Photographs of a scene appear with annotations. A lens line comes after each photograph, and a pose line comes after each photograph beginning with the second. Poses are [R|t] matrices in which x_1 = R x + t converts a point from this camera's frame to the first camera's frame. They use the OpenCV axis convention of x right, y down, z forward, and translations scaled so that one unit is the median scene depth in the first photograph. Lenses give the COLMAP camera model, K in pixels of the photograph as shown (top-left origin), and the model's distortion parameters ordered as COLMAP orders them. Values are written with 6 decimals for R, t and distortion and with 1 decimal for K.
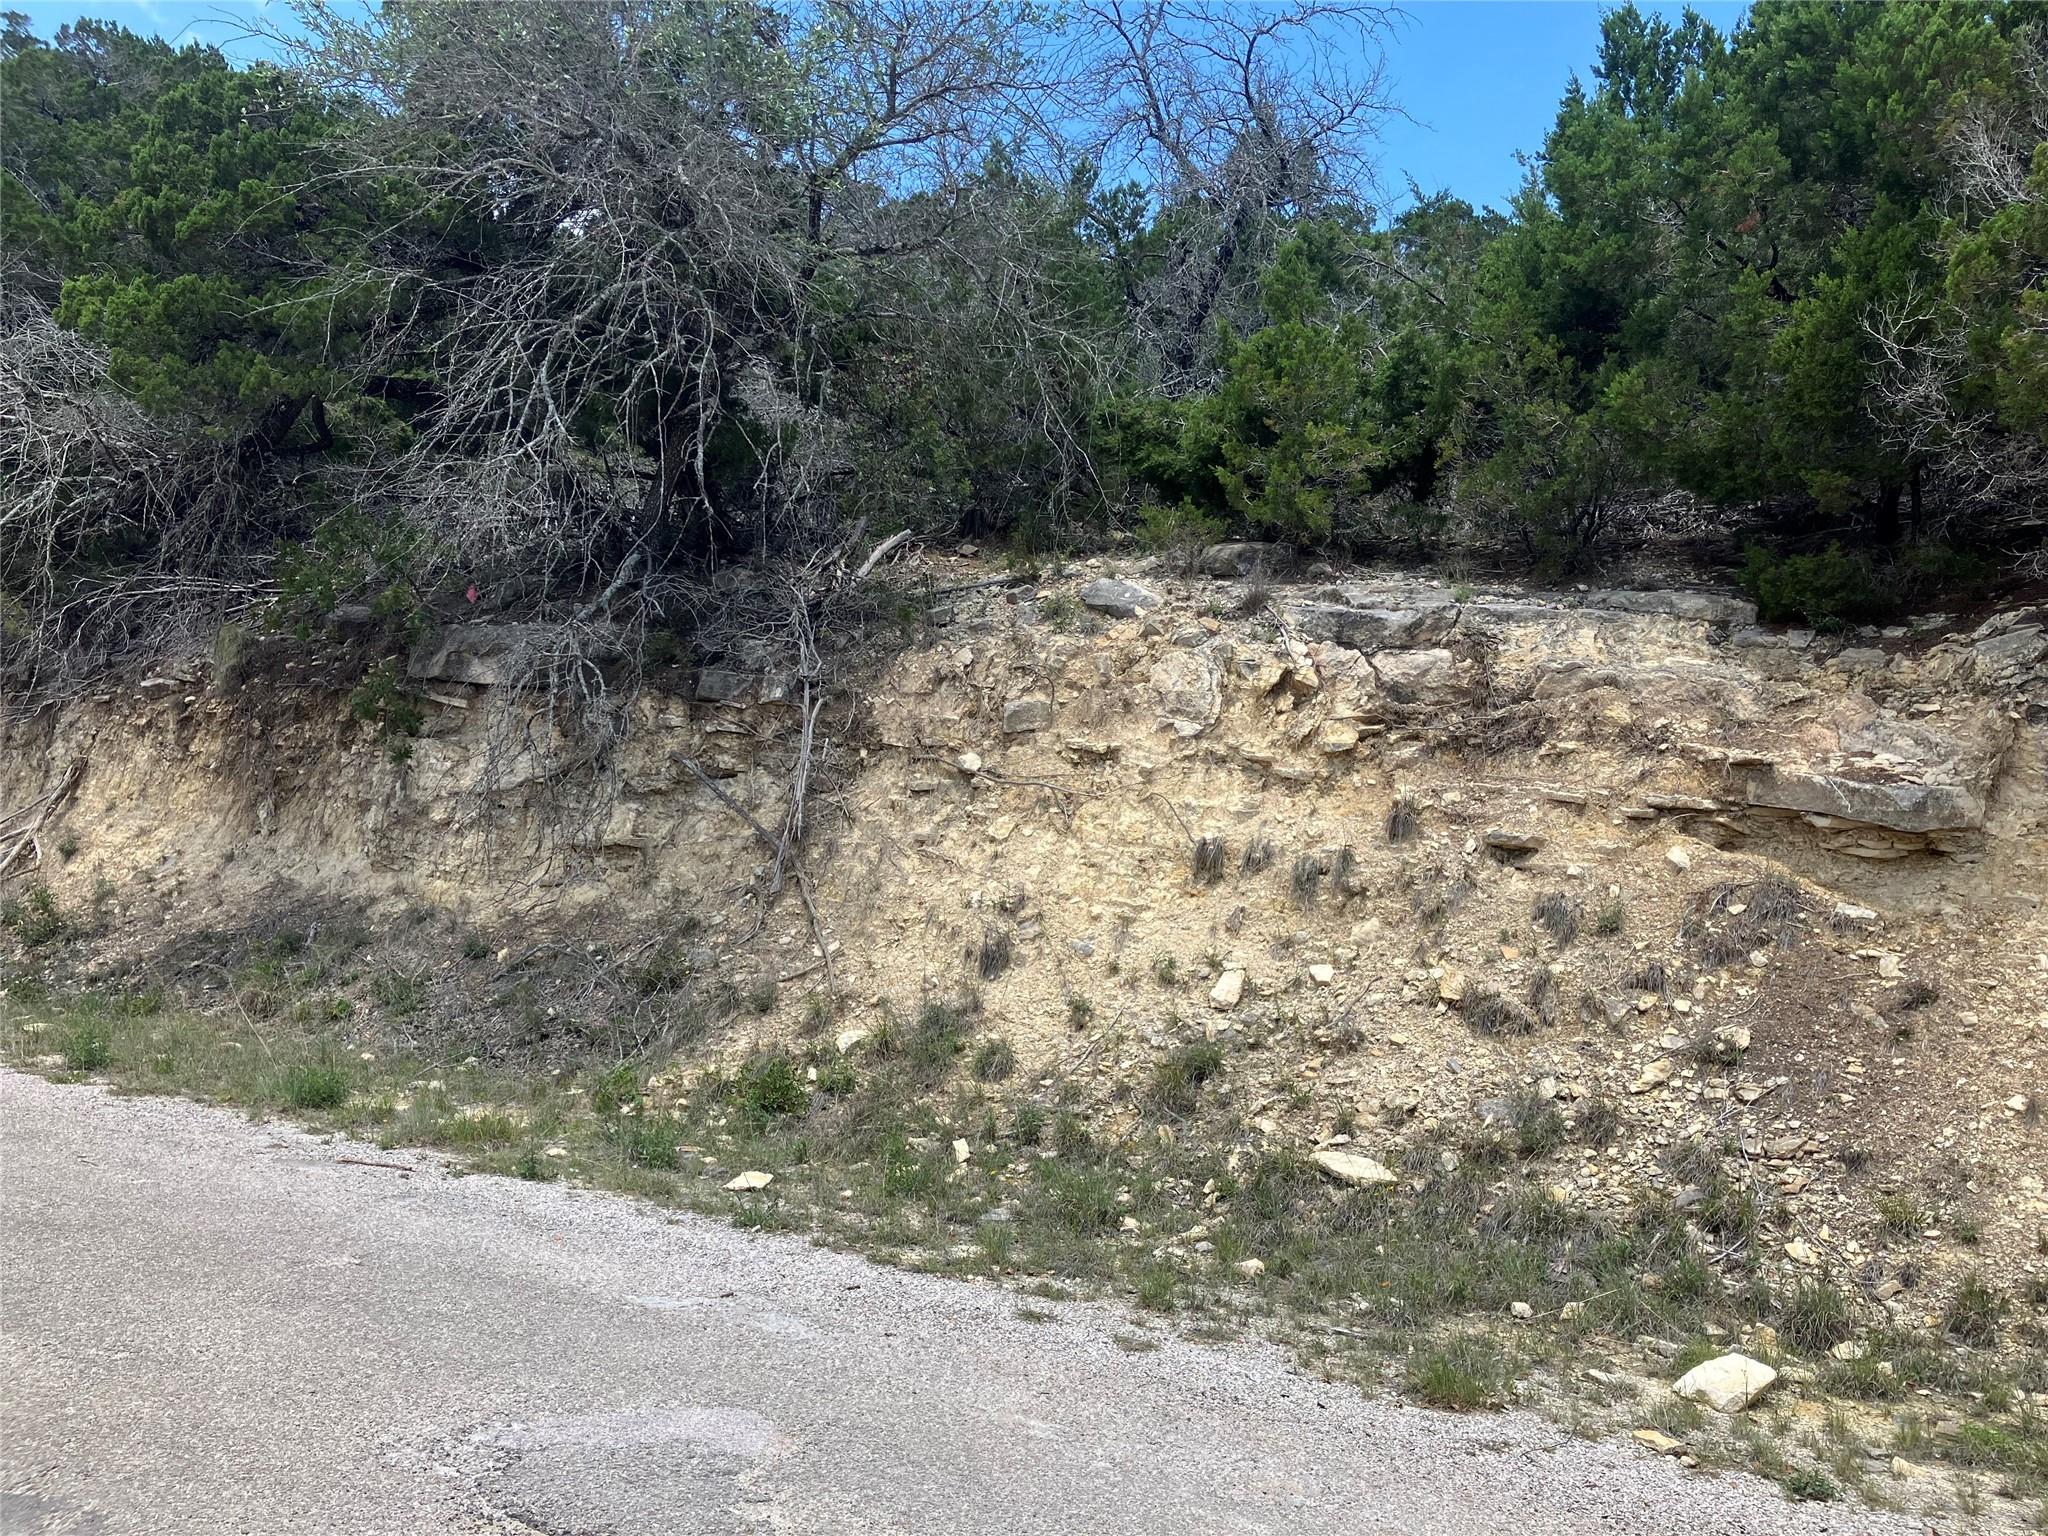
lens RADIAL K [[1676.3, 0, 1029.7], [0, 1676.3, 773.7], [0, 0, 1]] dist [0.045616, -0.005472]
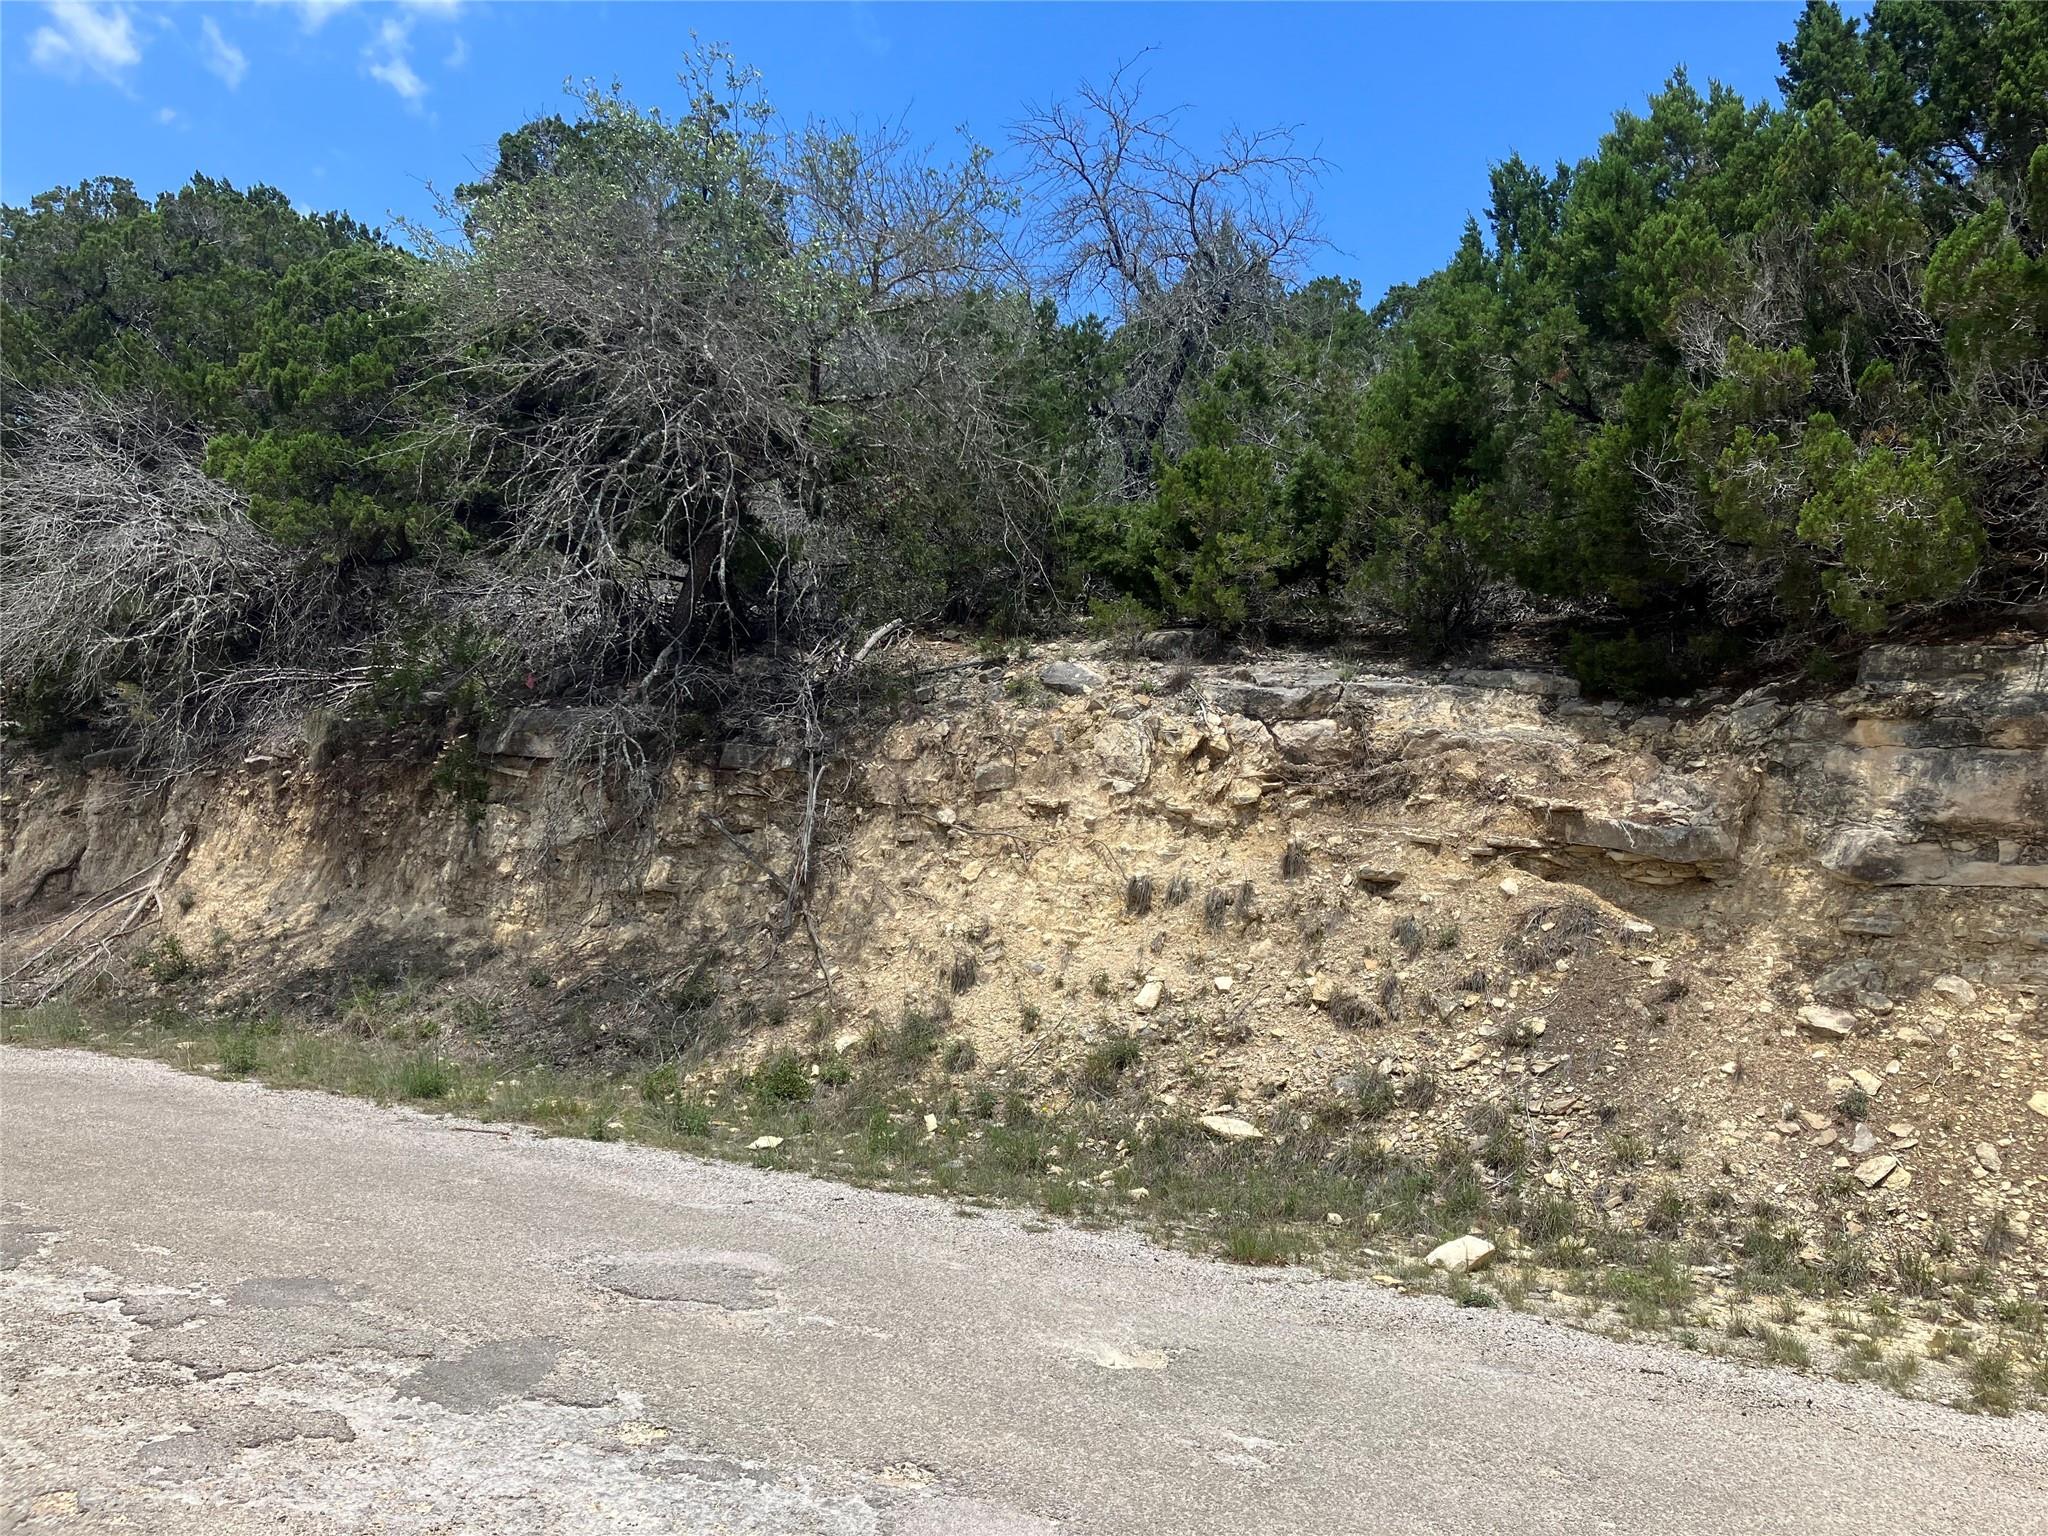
lens RADIAL K [[1681.3, 0, 998.3], [0, 1681.3, 754.5], [0, 0, 1]] dist [0.070357, -0.084745]
pose [[0.999453, -0.015013, -0.029474, 0.043707], [0.013724, 0.998961, -0.043455, 0.001376], [0.030096, 0.043027, 0.998621, -0.239442]]
